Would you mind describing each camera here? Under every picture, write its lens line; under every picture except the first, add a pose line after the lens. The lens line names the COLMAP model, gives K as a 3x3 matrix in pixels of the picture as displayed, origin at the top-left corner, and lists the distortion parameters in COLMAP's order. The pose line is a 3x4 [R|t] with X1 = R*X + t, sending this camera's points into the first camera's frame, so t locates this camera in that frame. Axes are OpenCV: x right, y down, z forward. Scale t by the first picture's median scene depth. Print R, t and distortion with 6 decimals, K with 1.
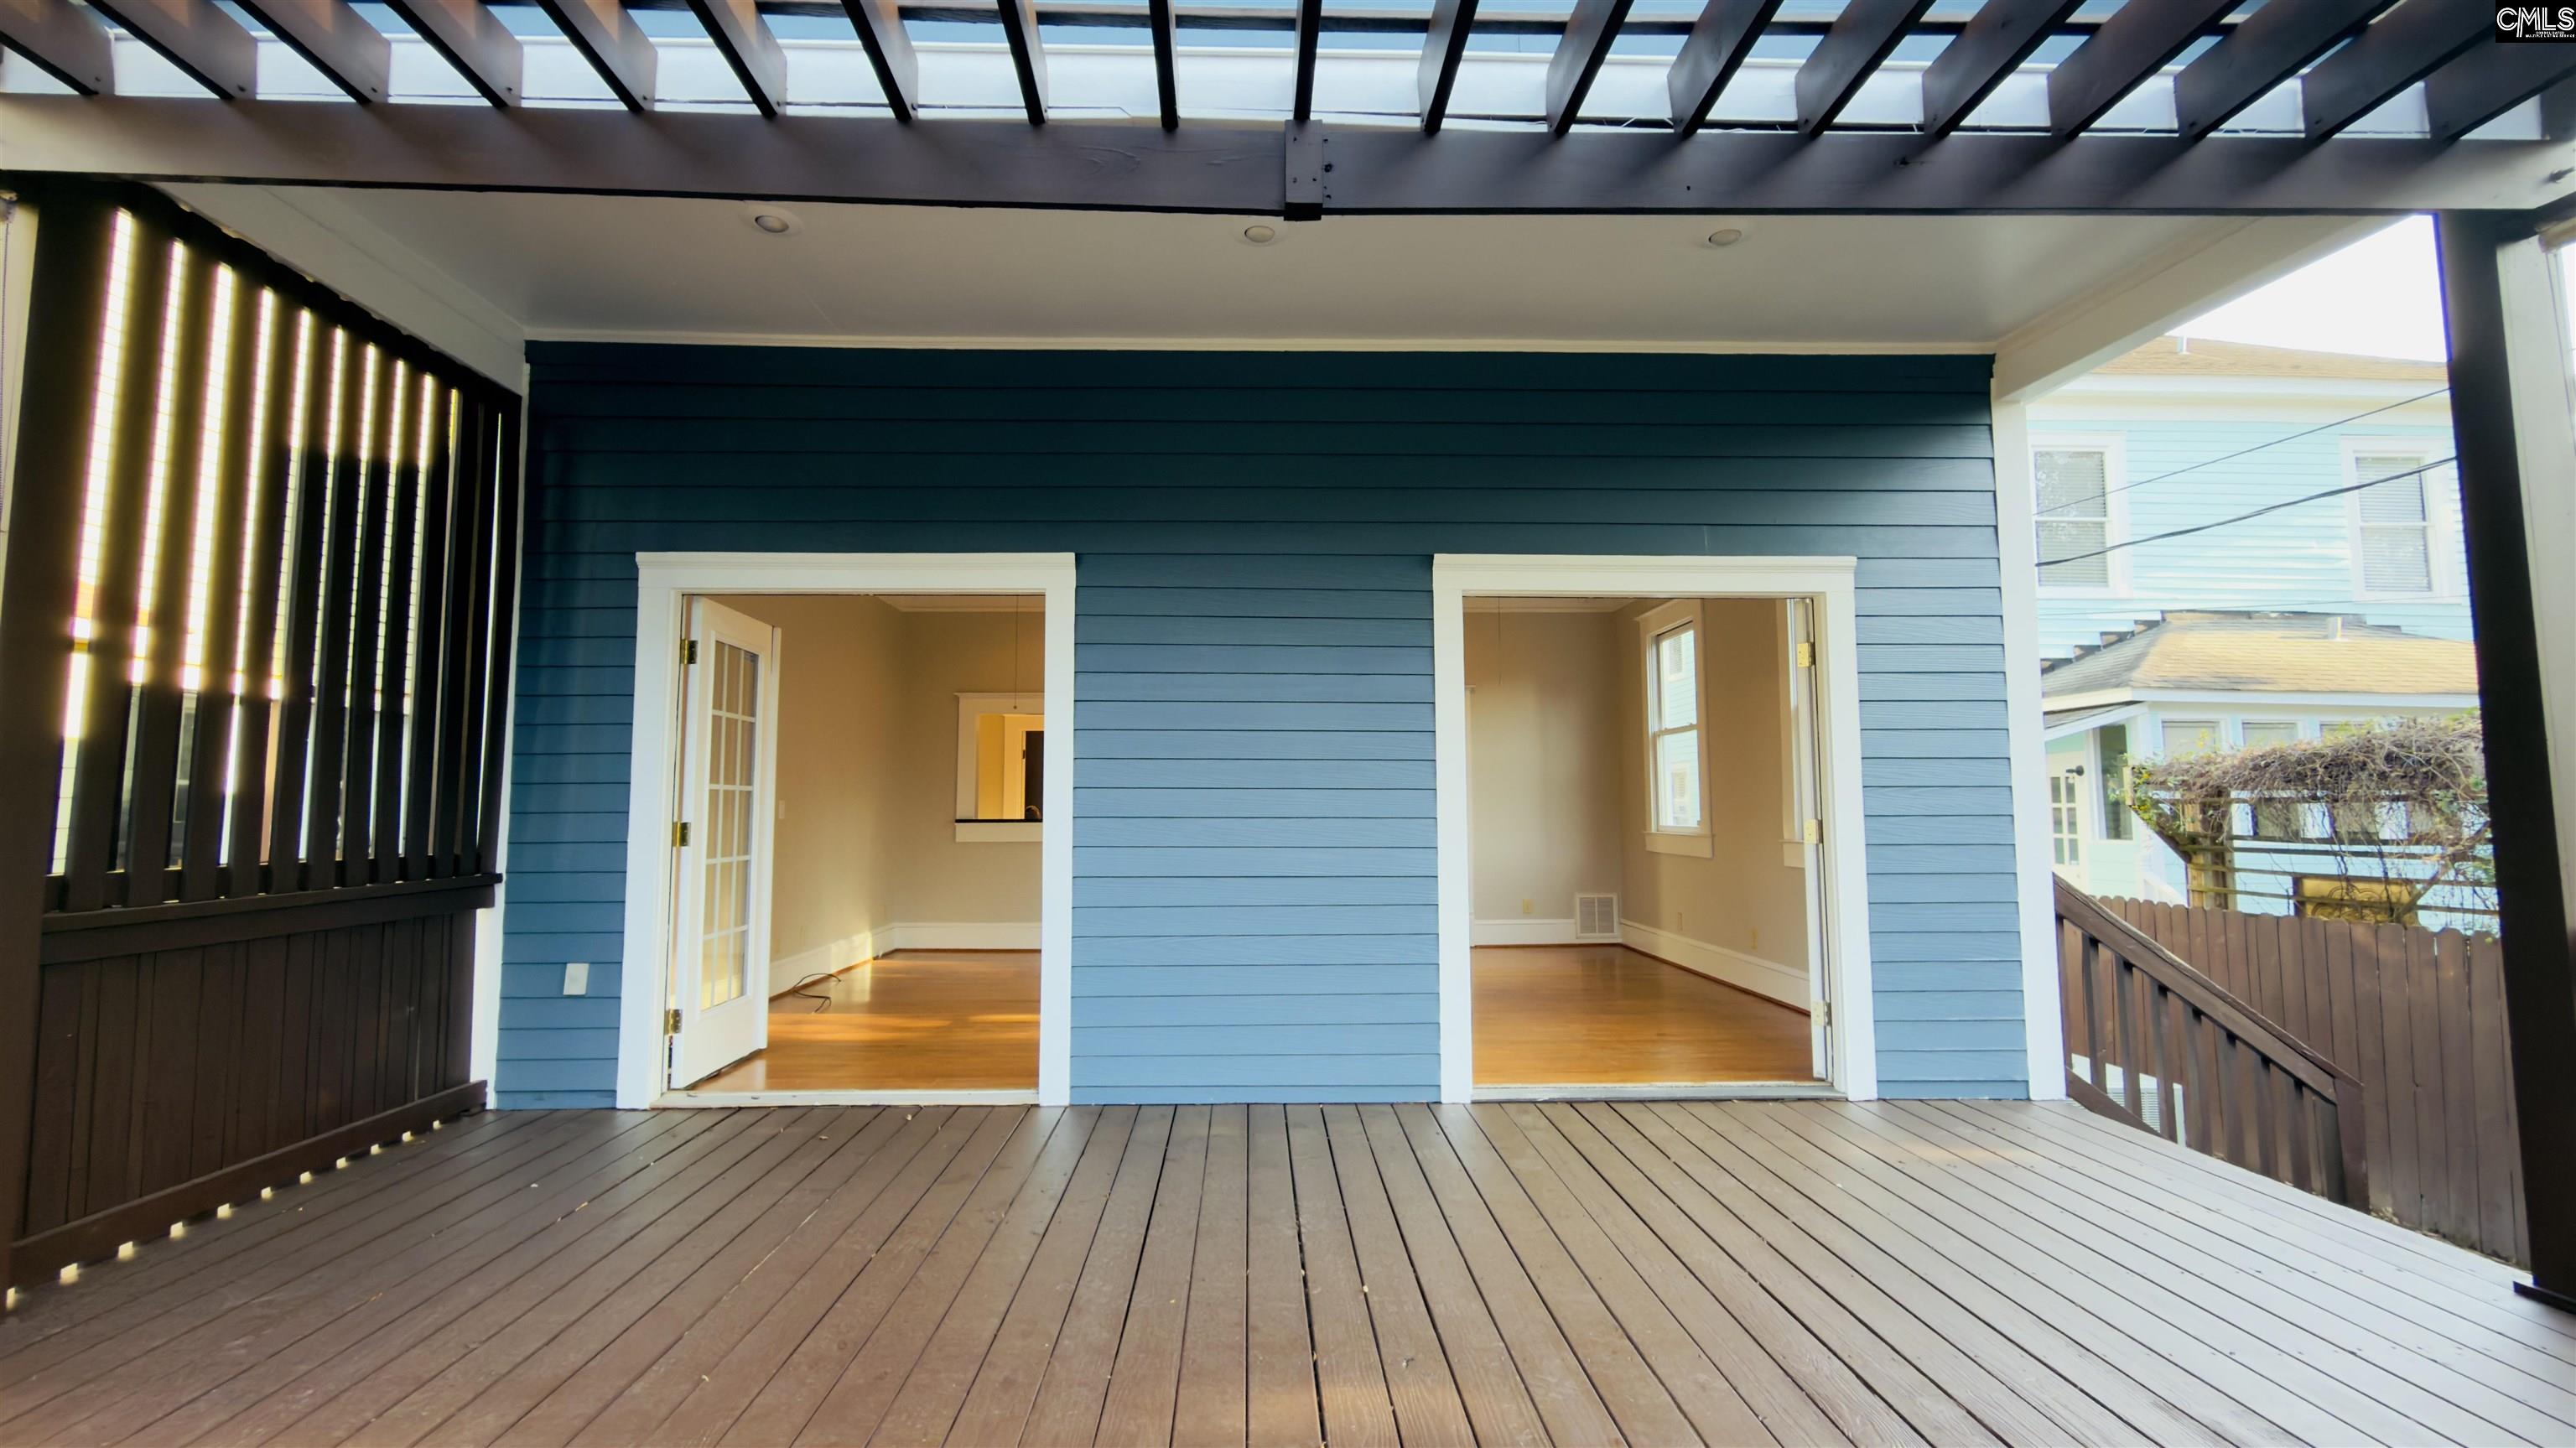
lens RADIAL K [[1090.1, 0, 1280.8], [0, 1090.1, 732.2], [0, 0, 1]] dist [0.001633, -0.000191]
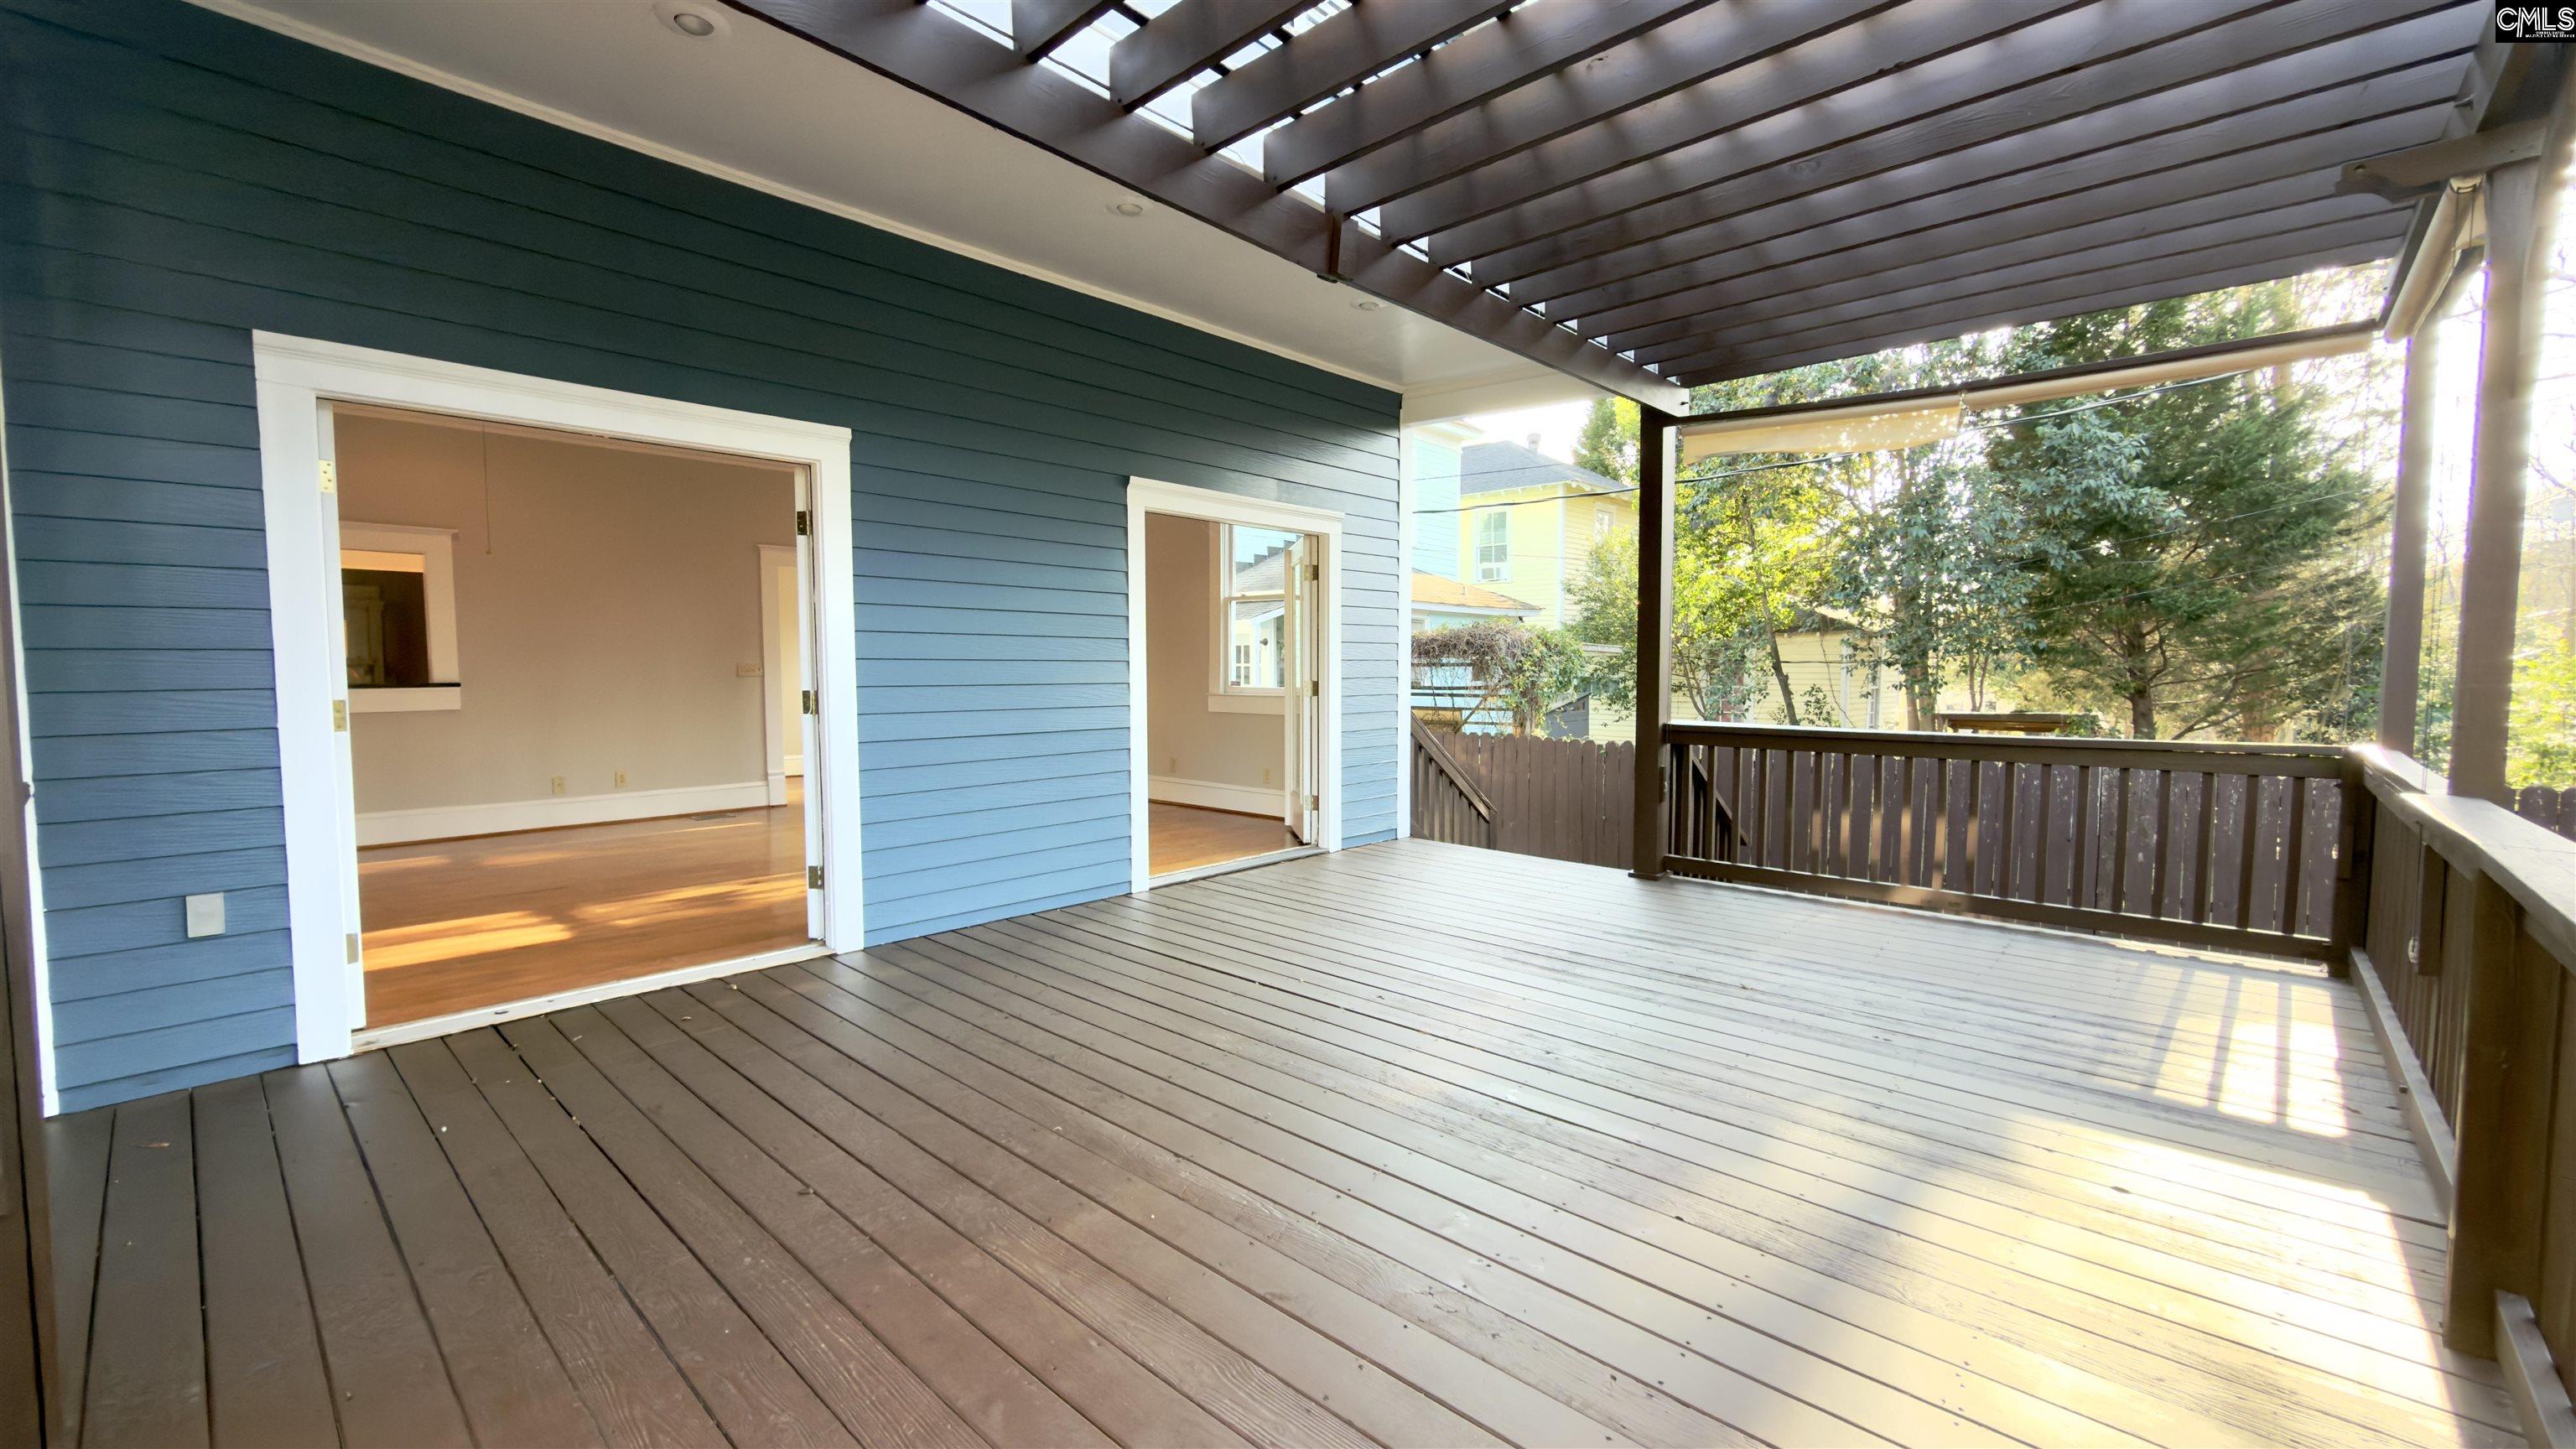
lens RADIAL K [[1025.6, 0, 1288.0], [0, 1025.6, 724.5], [0, 0, 1]] dist [0.000176, 0.000072]
pose [[0.697912, -0.041333, 0.714990, -0.598648], [-0.051240, 0.992893, 0.107414, -0.013440], [-0.714349, -0.111602, 0.690834, 0.009457]]
